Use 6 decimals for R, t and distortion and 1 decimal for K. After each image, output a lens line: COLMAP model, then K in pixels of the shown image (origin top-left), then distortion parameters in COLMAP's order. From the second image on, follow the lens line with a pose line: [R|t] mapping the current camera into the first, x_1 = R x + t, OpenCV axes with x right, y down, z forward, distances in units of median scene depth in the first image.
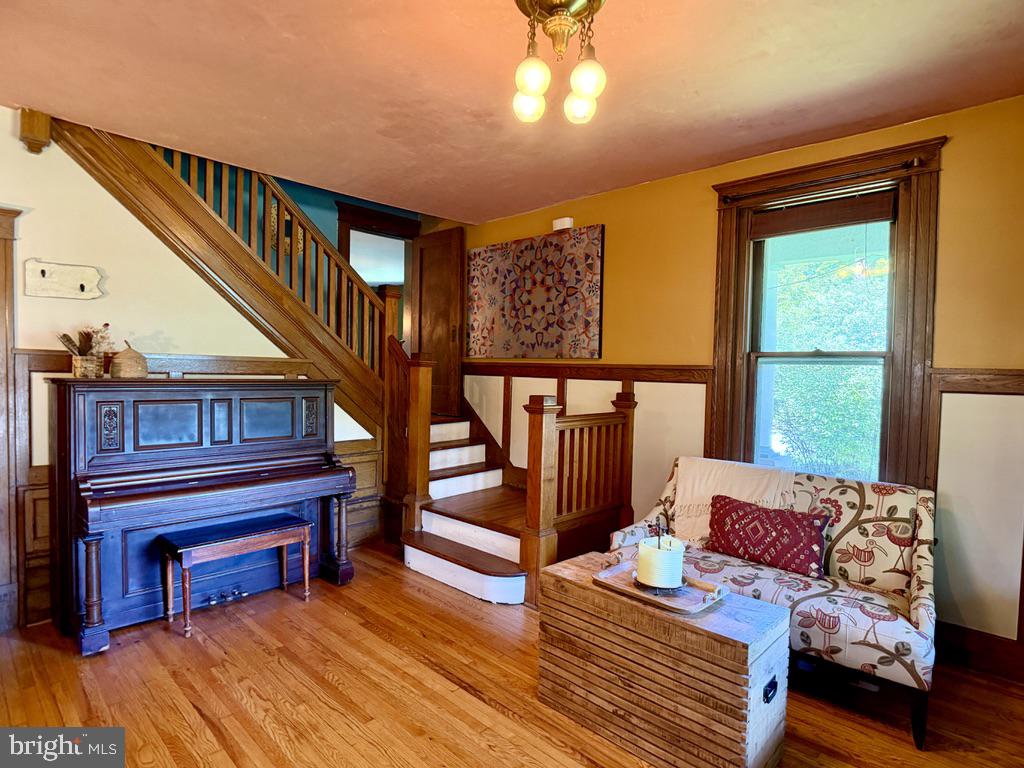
lens RADIAL K [[564.9, 0, 508.2], [0, 564.9, 383.4], [0, 0, 1]] dist [0.038649, -0.058459]
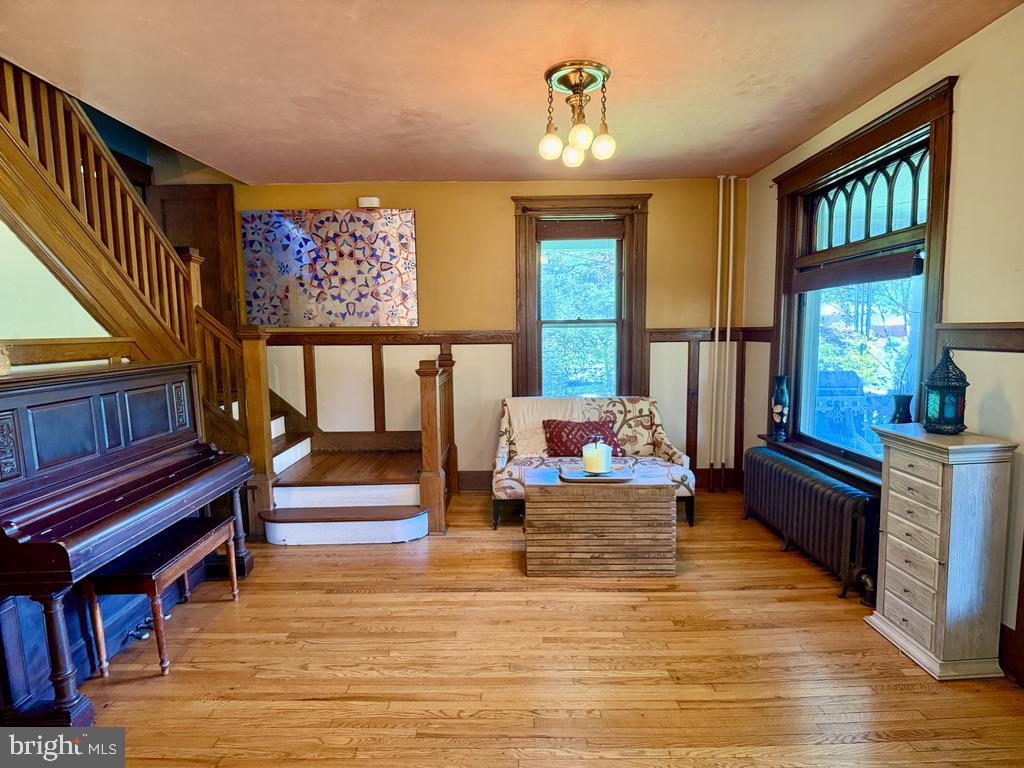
lens RADIAL K [[538.2, 0, 518.7], [0, 538.2, 386.2], [0, 0, 1]] dist [0.019281, -0.032697]
pose [[0.708286, -0.100794, 0.698693, -0.559088], [0.044235, 0.994146, 0.098574, -0.025146], [-0.704538, -0.038912, 0.708598, 0.066344]]
